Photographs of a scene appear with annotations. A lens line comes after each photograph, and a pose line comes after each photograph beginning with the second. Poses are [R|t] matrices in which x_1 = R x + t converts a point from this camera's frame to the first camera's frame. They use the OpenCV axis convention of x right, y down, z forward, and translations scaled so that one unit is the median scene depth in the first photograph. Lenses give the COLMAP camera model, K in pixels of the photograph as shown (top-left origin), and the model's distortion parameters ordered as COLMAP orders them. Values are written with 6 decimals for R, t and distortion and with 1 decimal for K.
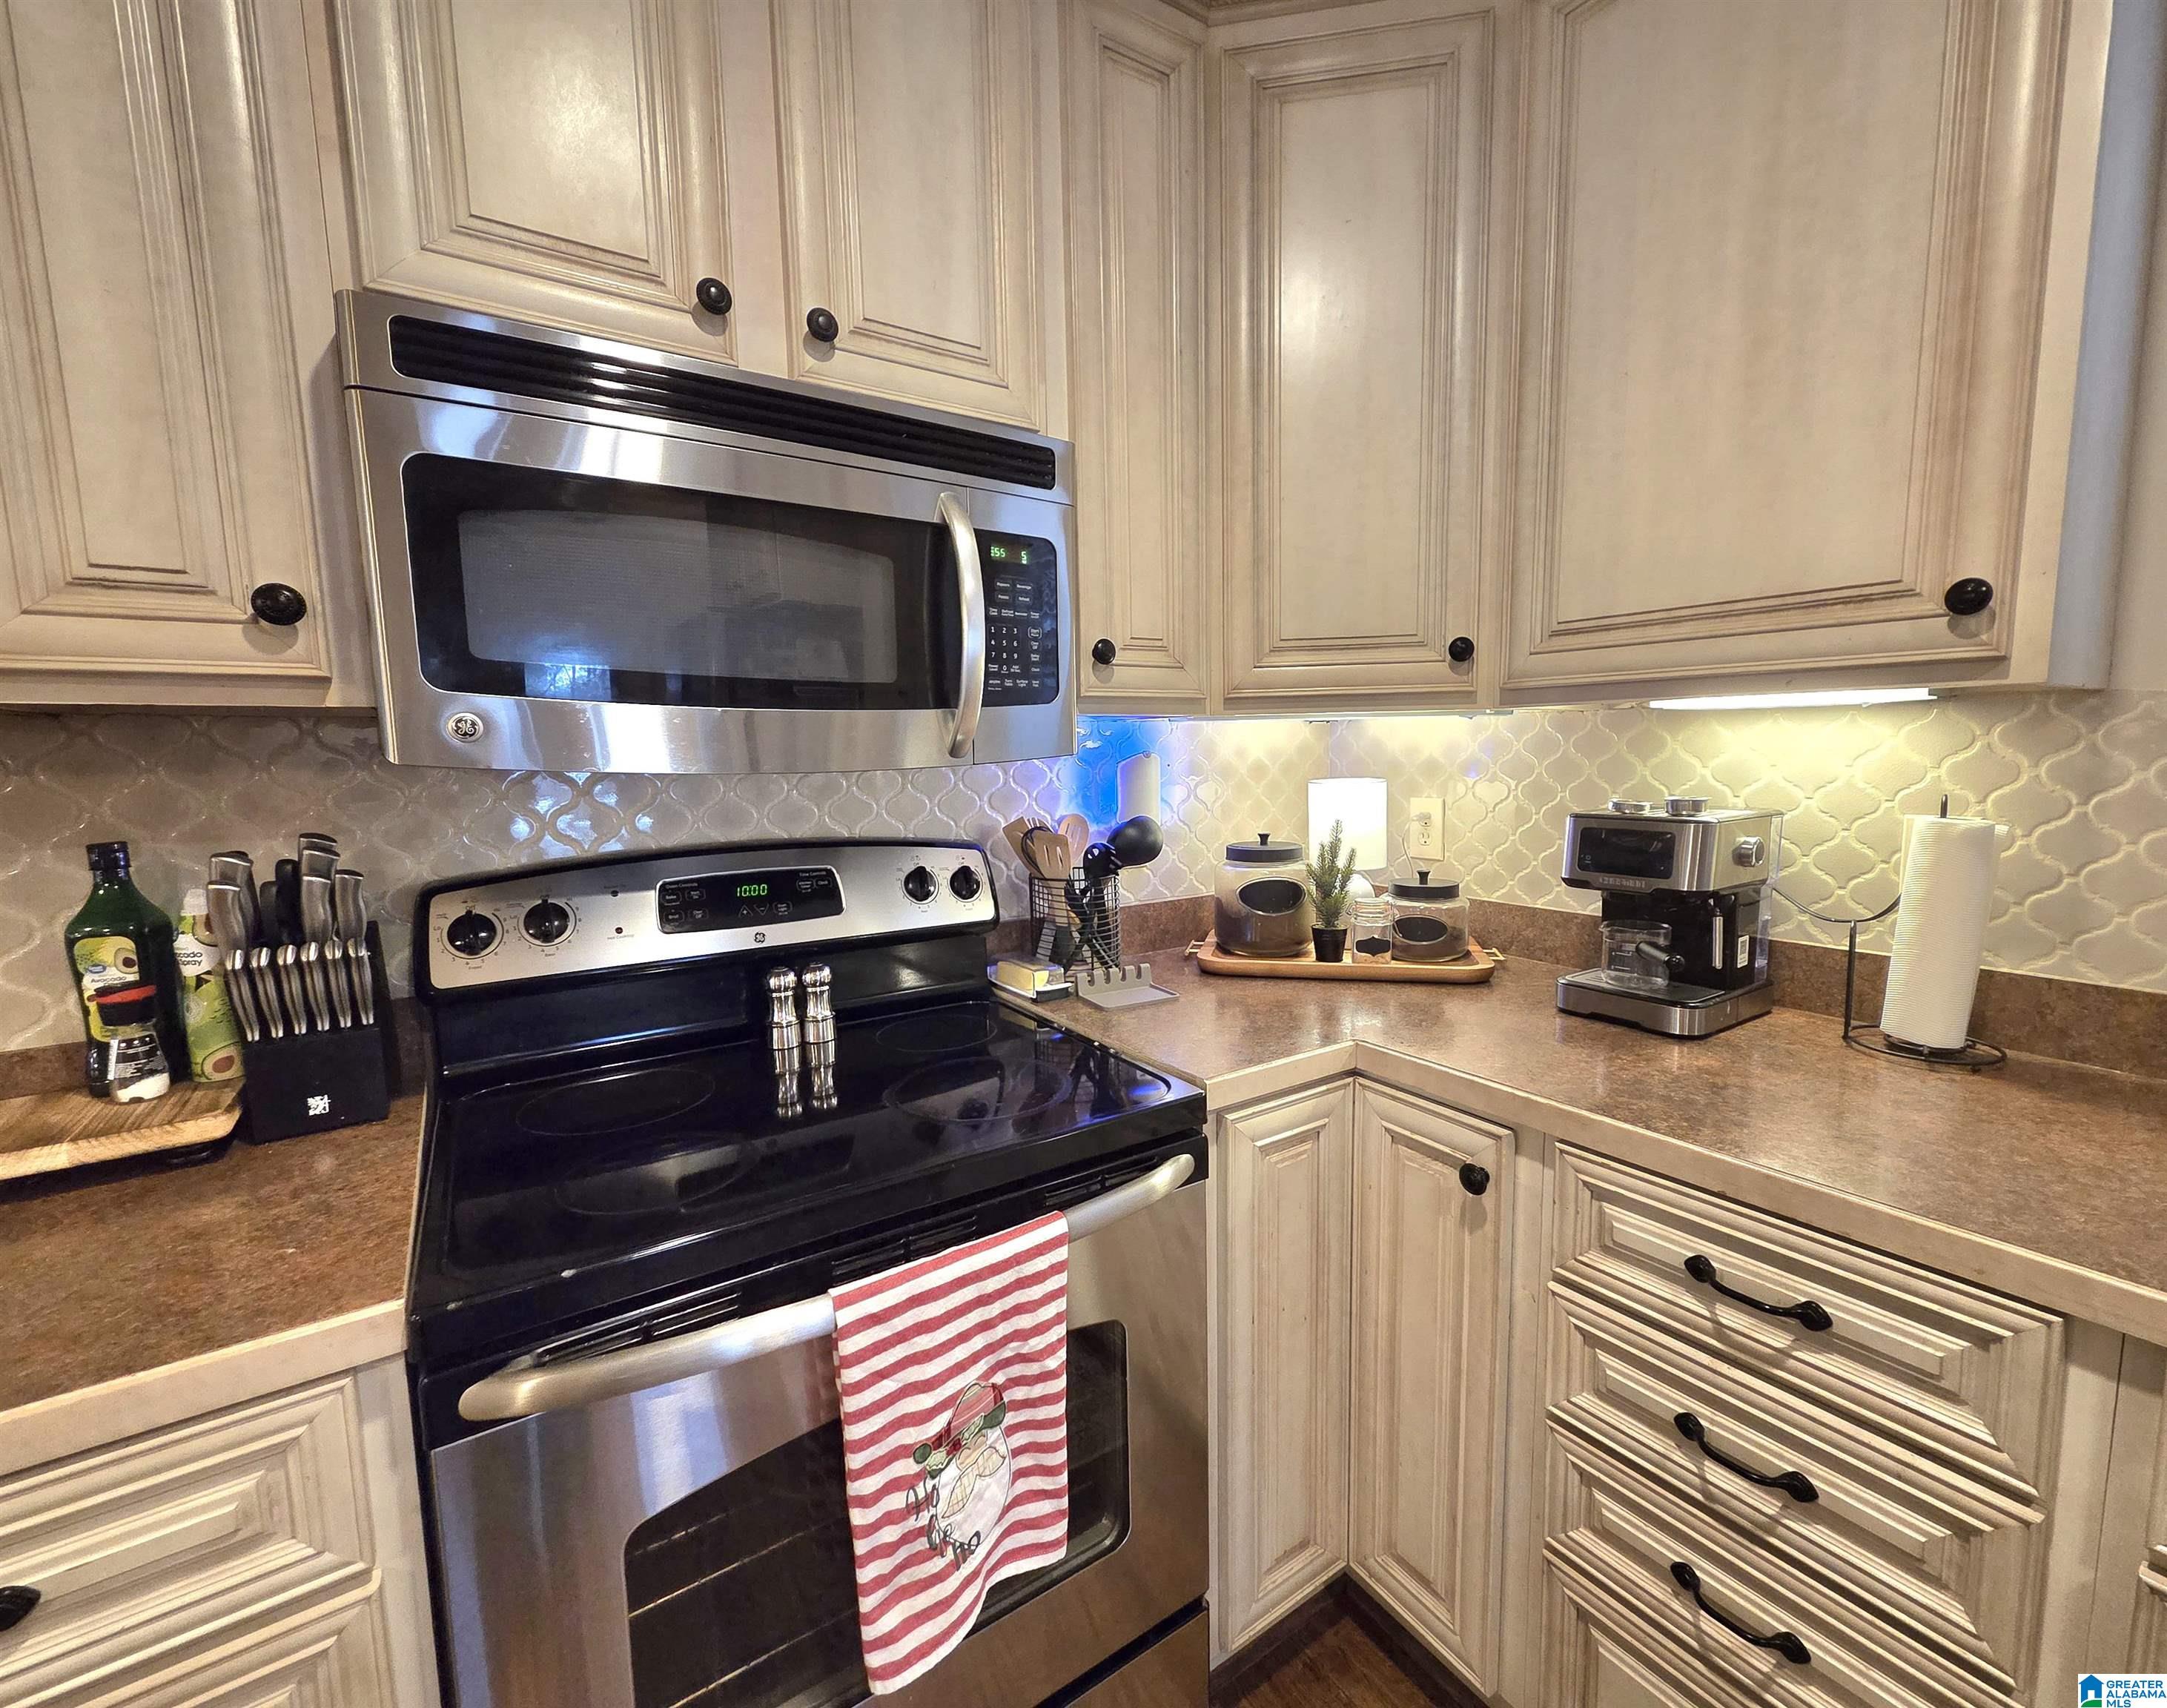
lens RADIAL K [[1059.8, 0, 1083.5], [0, 1059.8, 854.0], [0, 0, 1]] dist [0.000468, 0.001335]
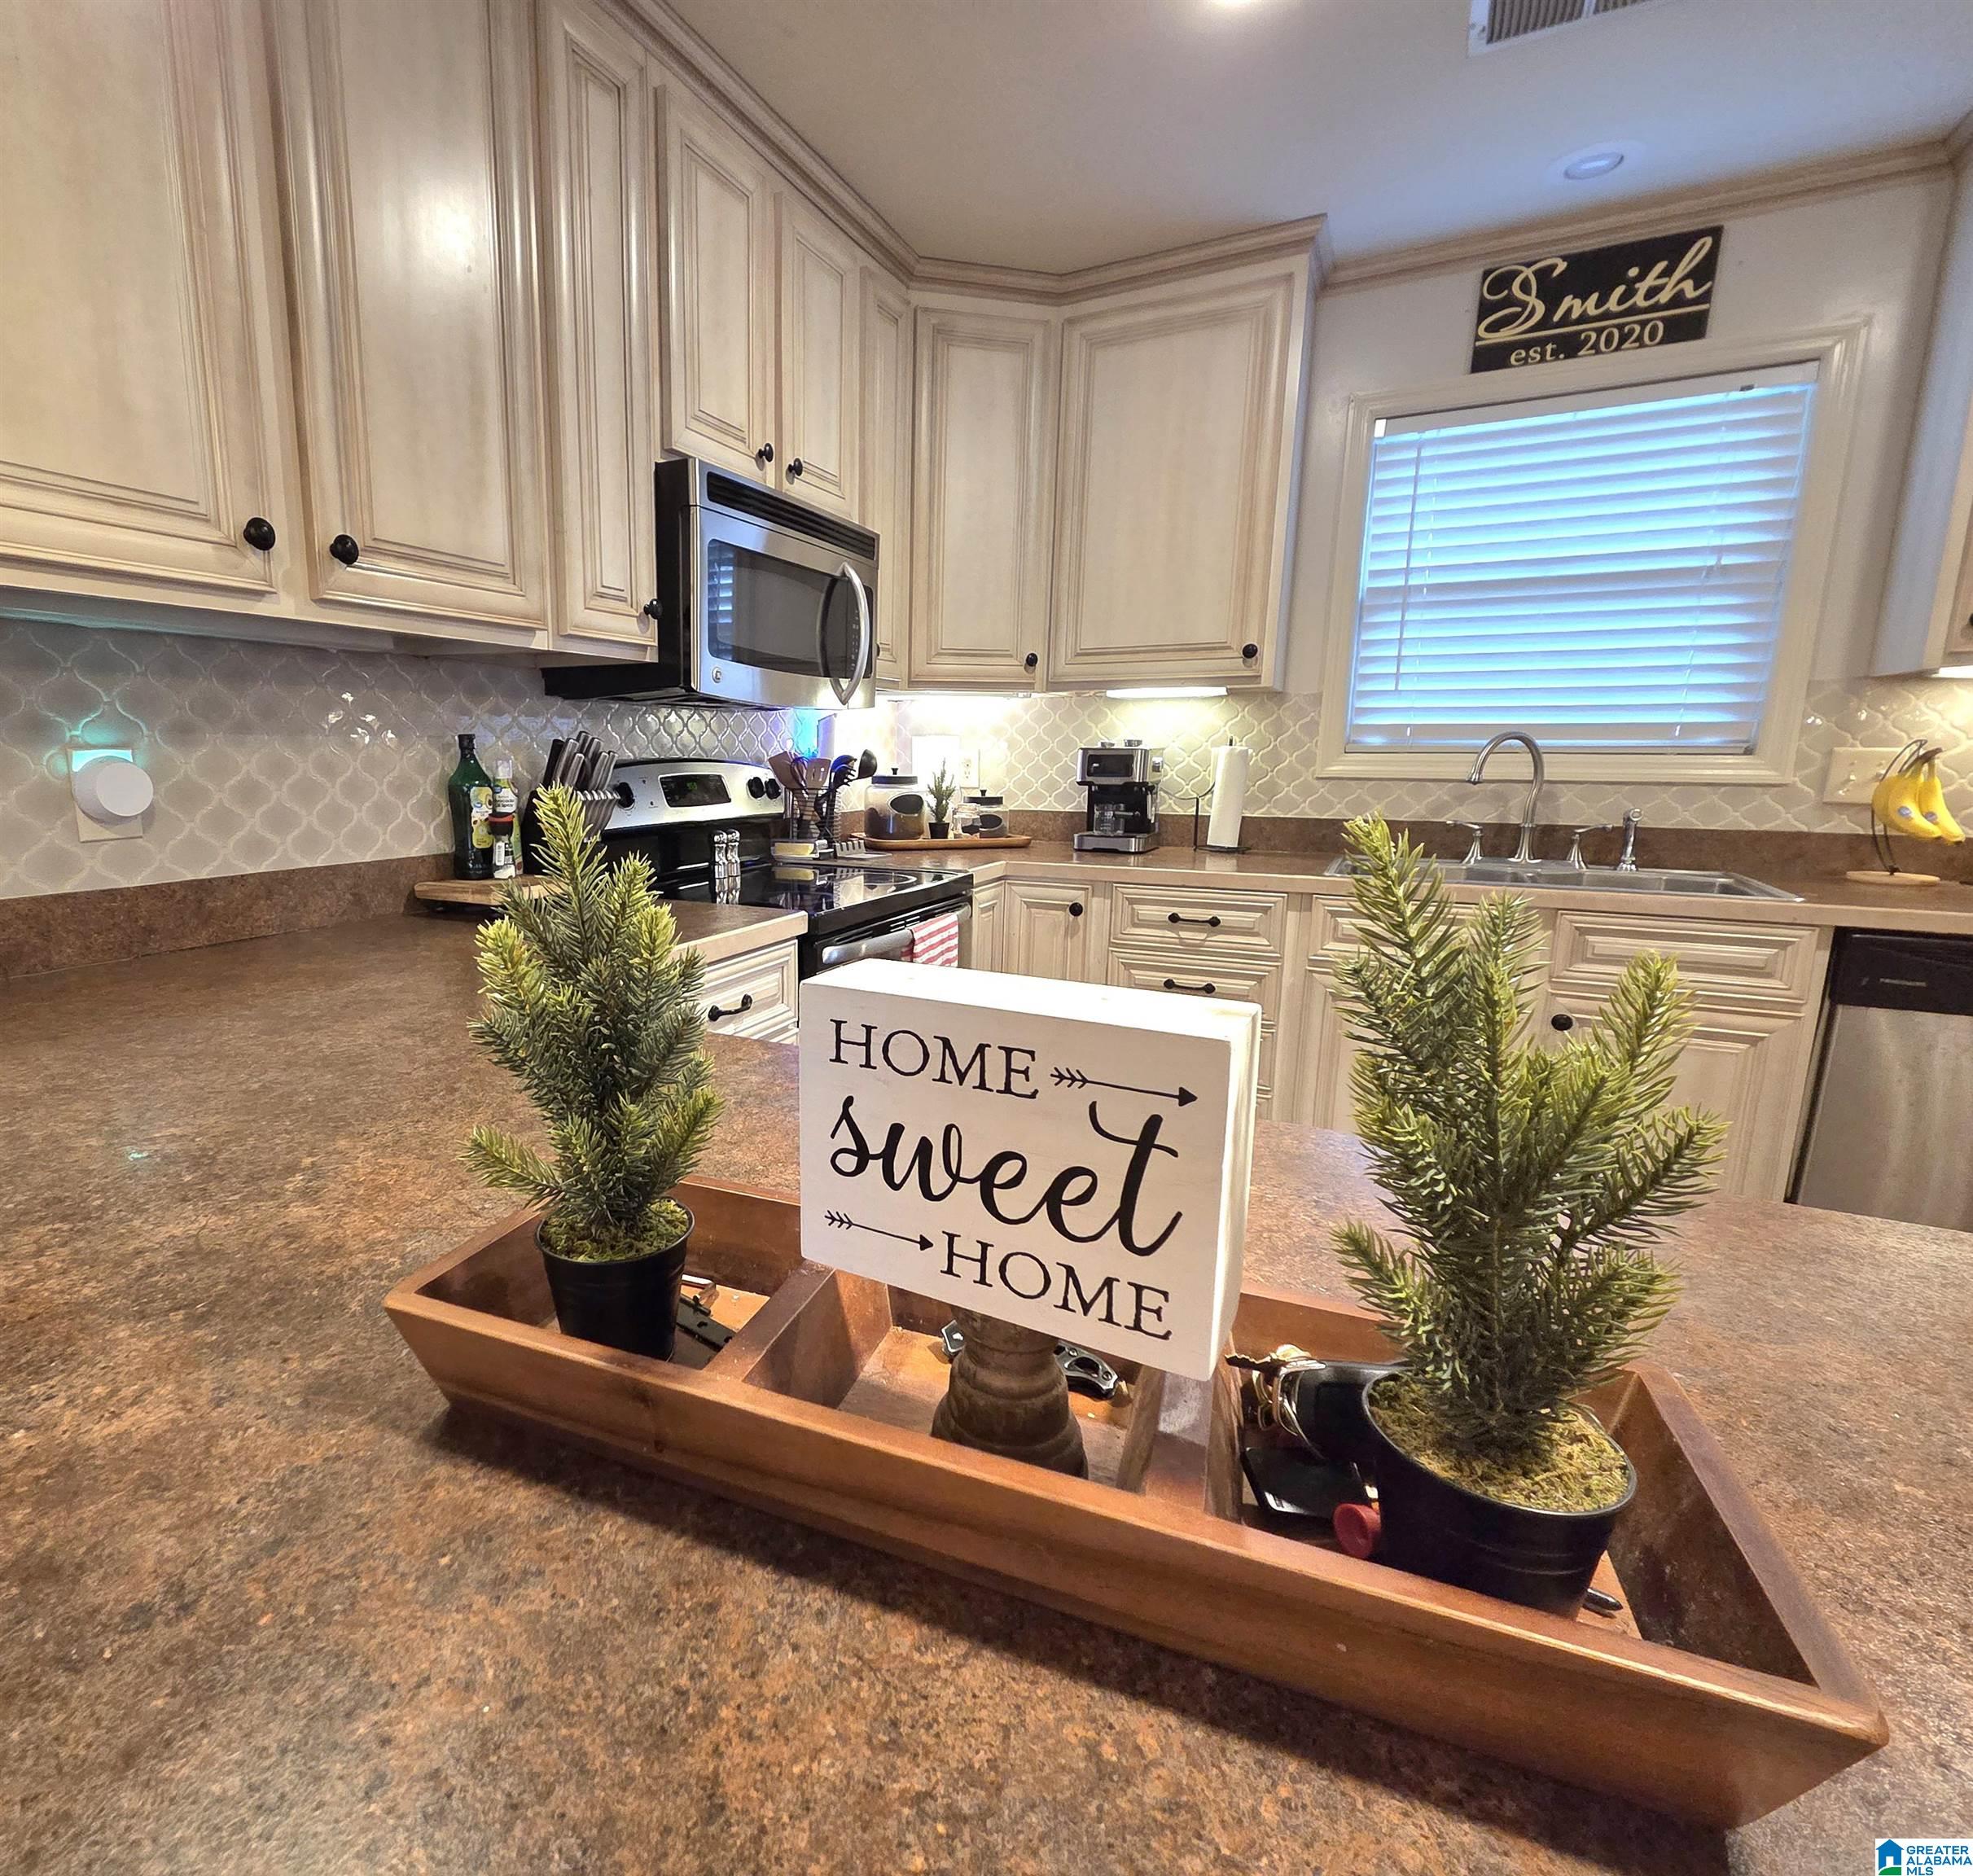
lens RADIAL K [[969.8, 0, 986.5], [0, 969.8, 938.0], [0, 0, 1]] dist [0.001306, 0.000091]
pose [[0.869277, -0.084648, 0.487023, -0.683902], [0.035766, 0.993417, 0.108825, 0.125242], [-0.493029, -0.077181, 0.866583, -0.573044]]
